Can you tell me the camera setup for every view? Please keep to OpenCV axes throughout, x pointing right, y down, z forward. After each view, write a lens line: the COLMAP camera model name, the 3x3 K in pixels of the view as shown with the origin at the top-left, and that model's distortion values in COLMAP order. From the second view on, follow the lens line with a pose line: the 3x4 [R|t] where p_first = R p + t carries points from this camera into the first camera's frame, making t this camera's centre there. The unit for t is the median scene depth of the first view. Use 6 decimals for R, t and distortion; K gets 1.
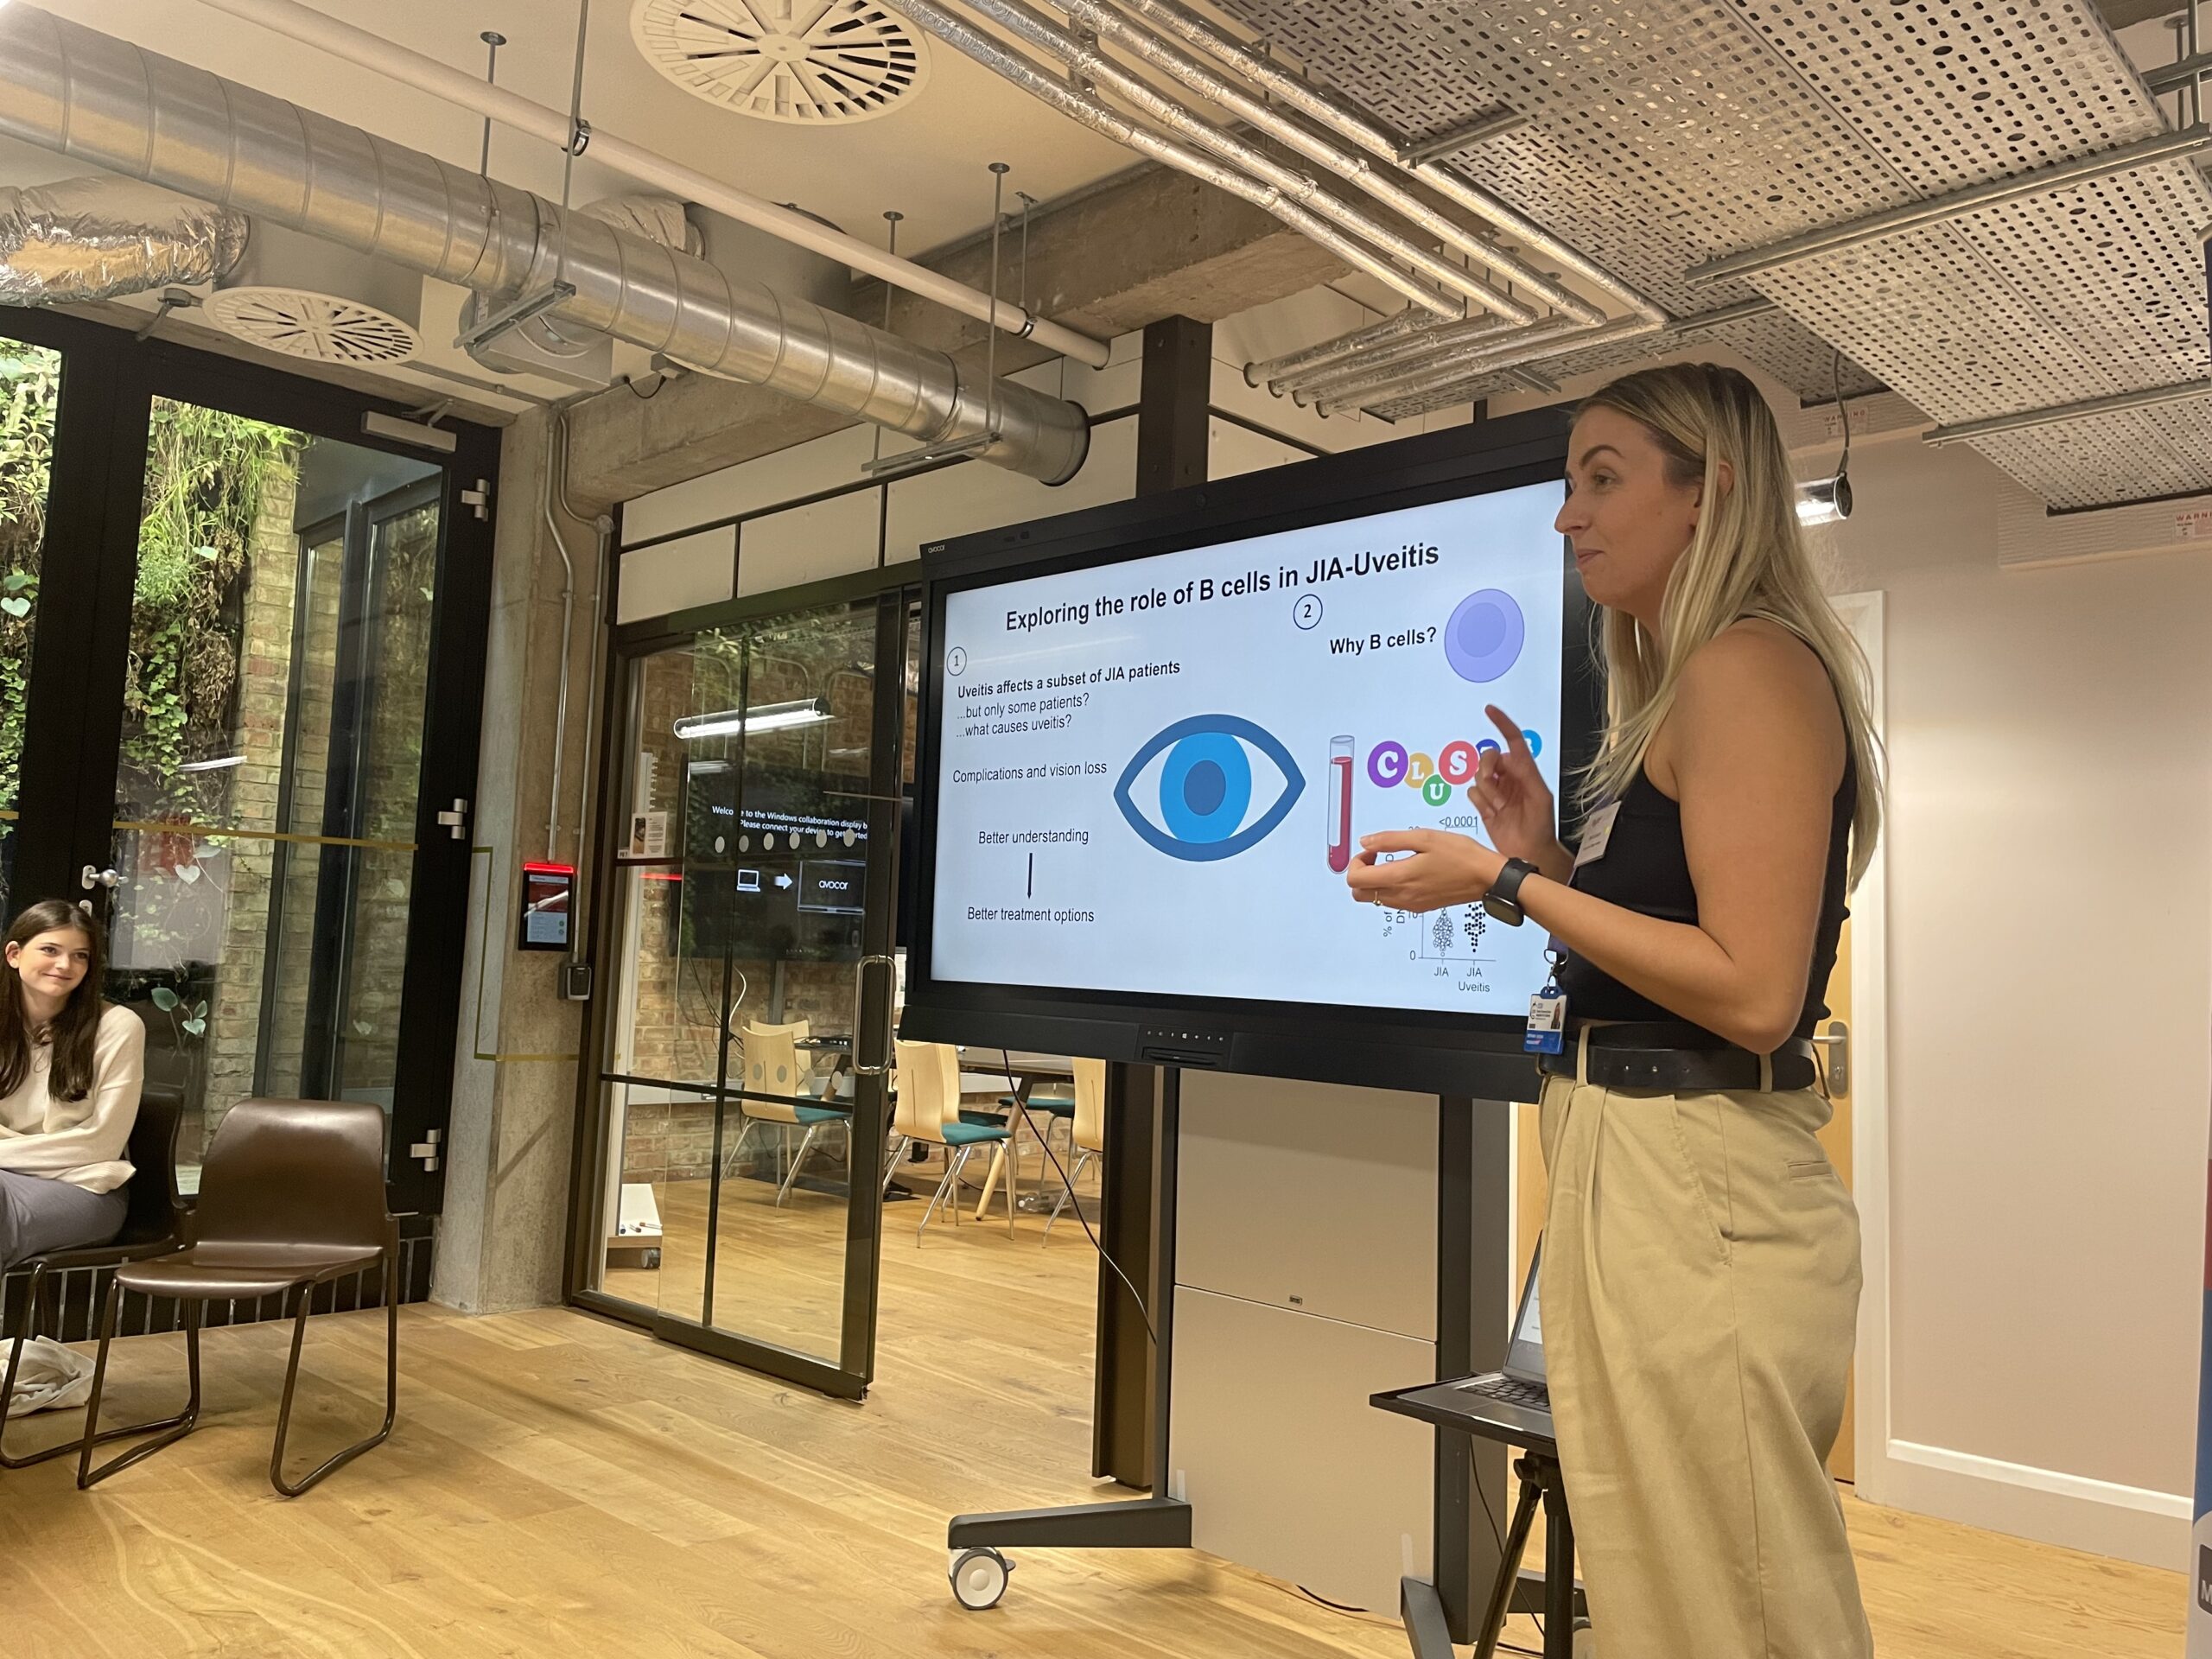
lens RADIAL K [[1715.4, 0, 1126.2], [0, 1715.4, 829.0], [0, 0, 1]] dist [0.083227, -0.118608]
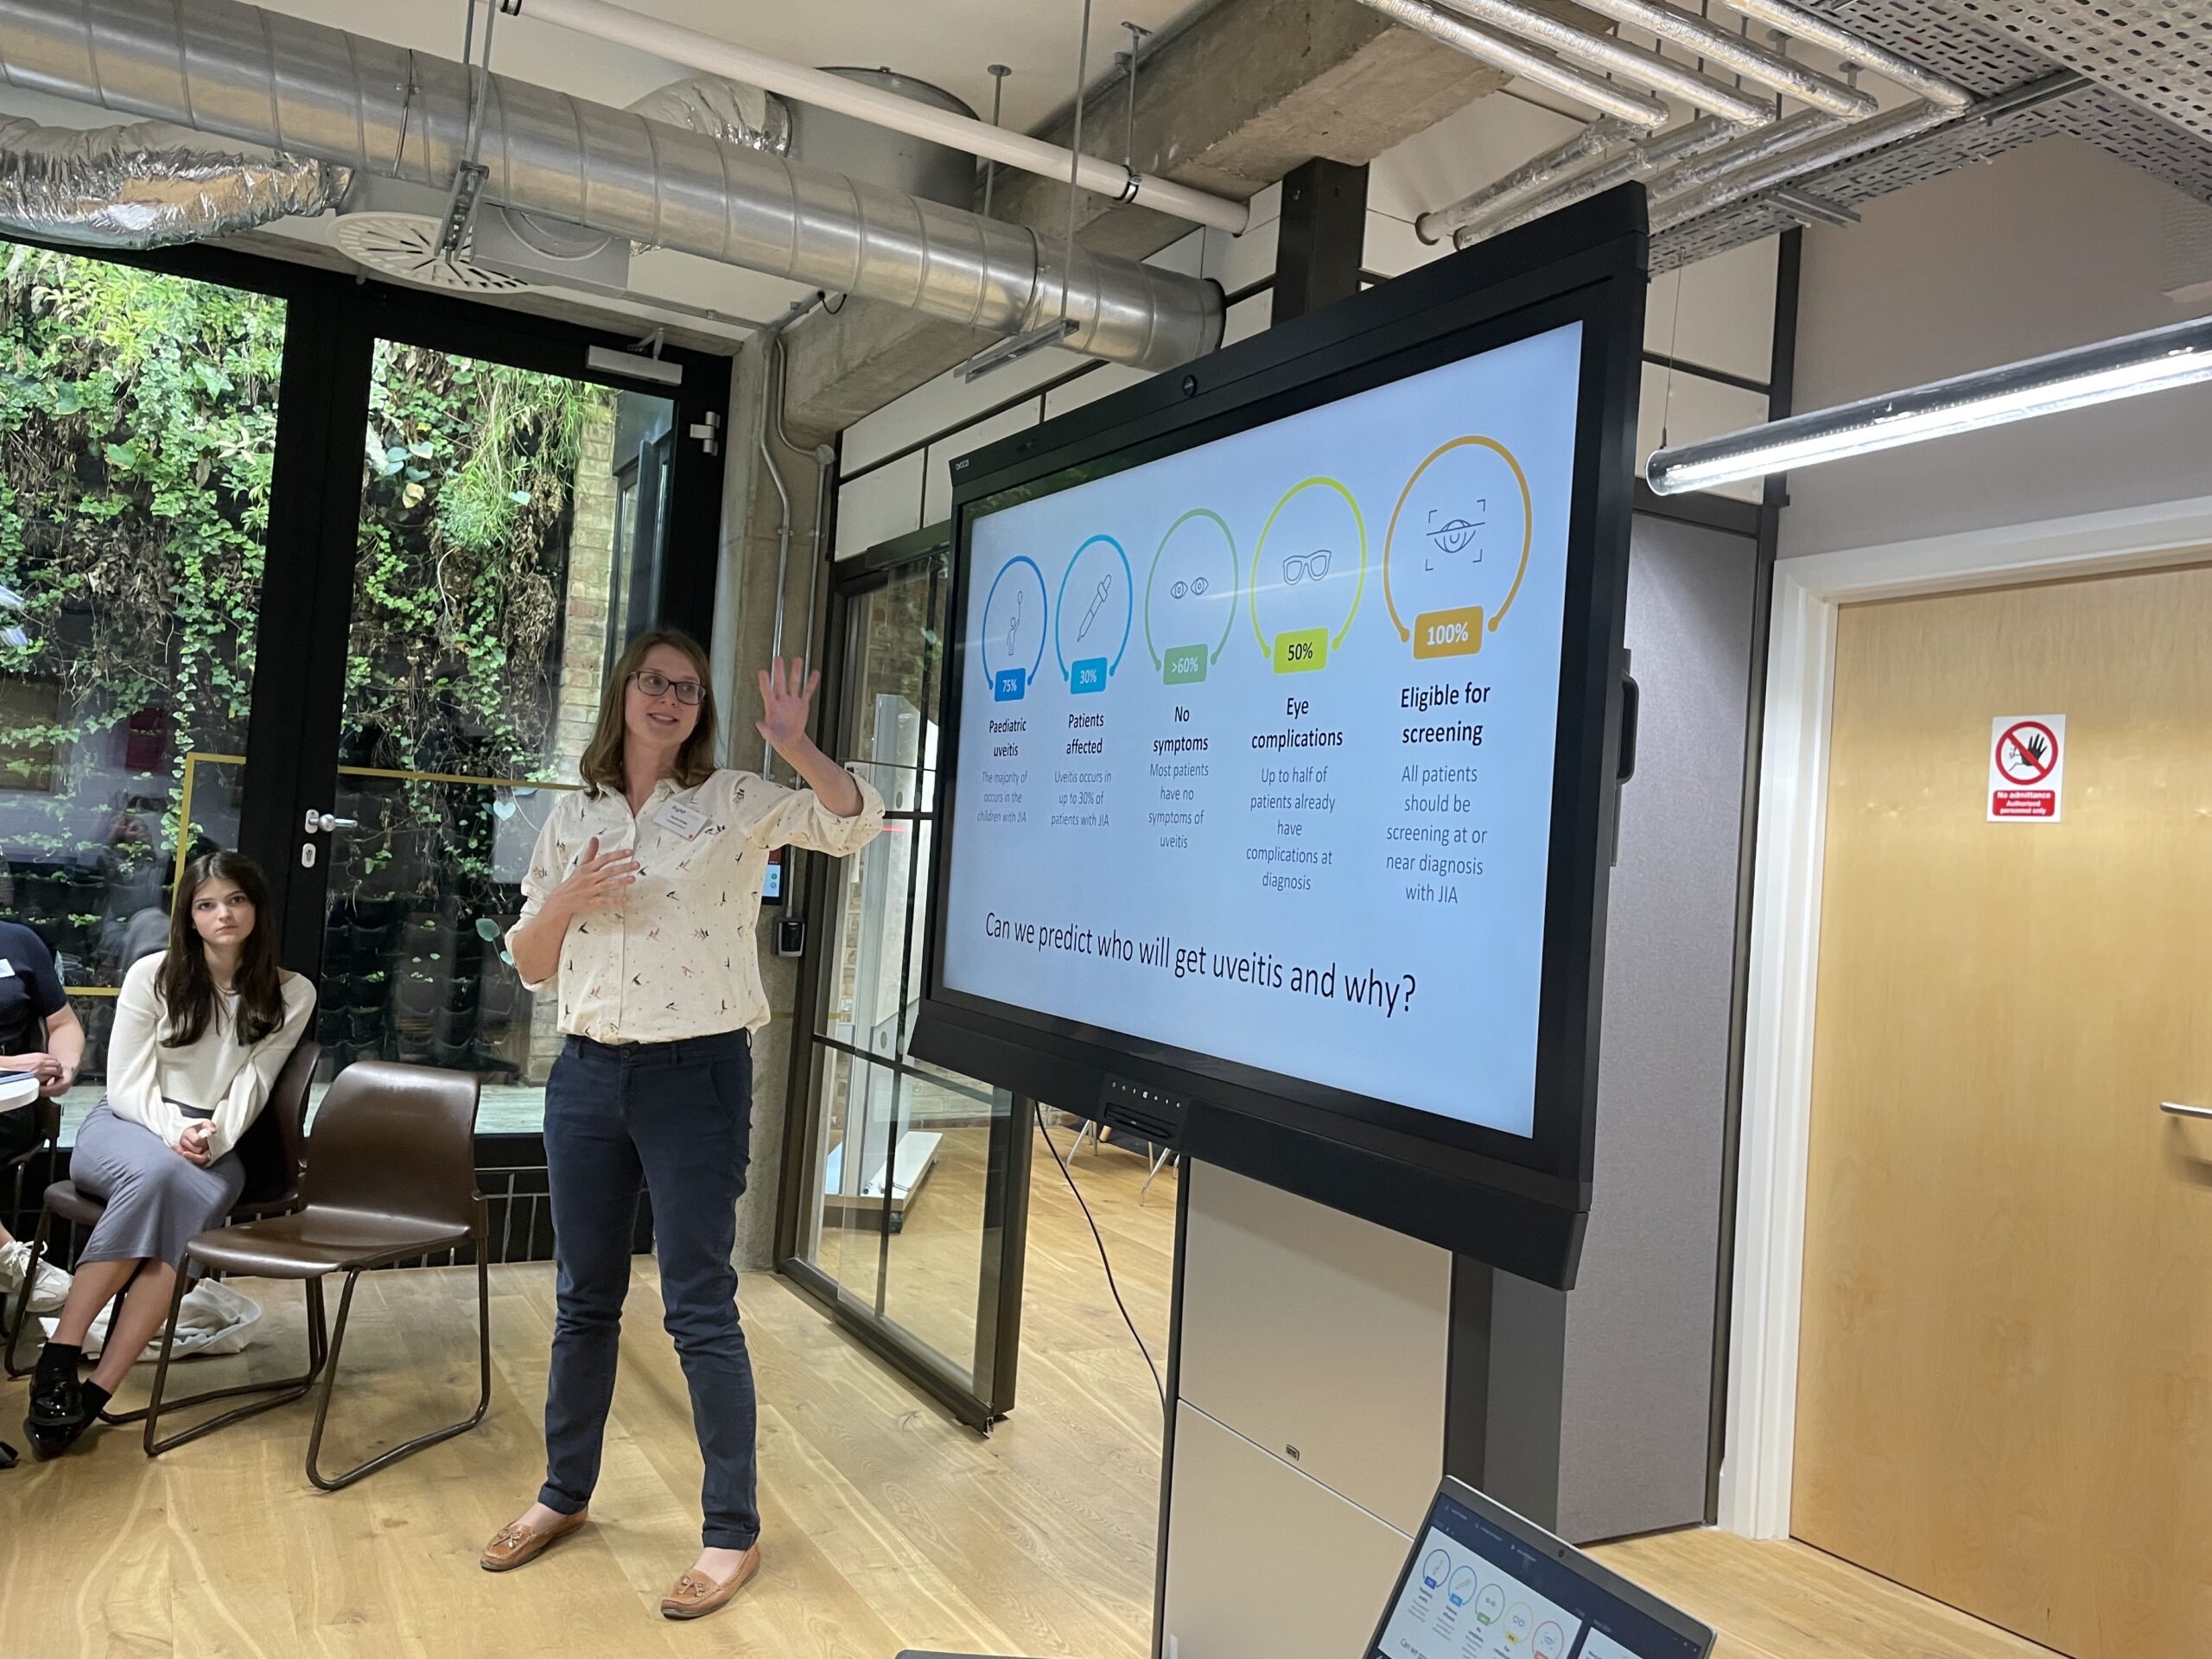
lens RADIAL K [[1715.4, 0, 1112.5], [0, 1715.4, 818.4], [0, 0, 1]] dist [0.083227, -0.118608]
pose [[0.959345, 0.021872, -0.281388, 0.119915], [-0.011511, 0.999195, 0.038425, -0.016012], [0.282002, -0.033624, 0.958824, 0.138333]]
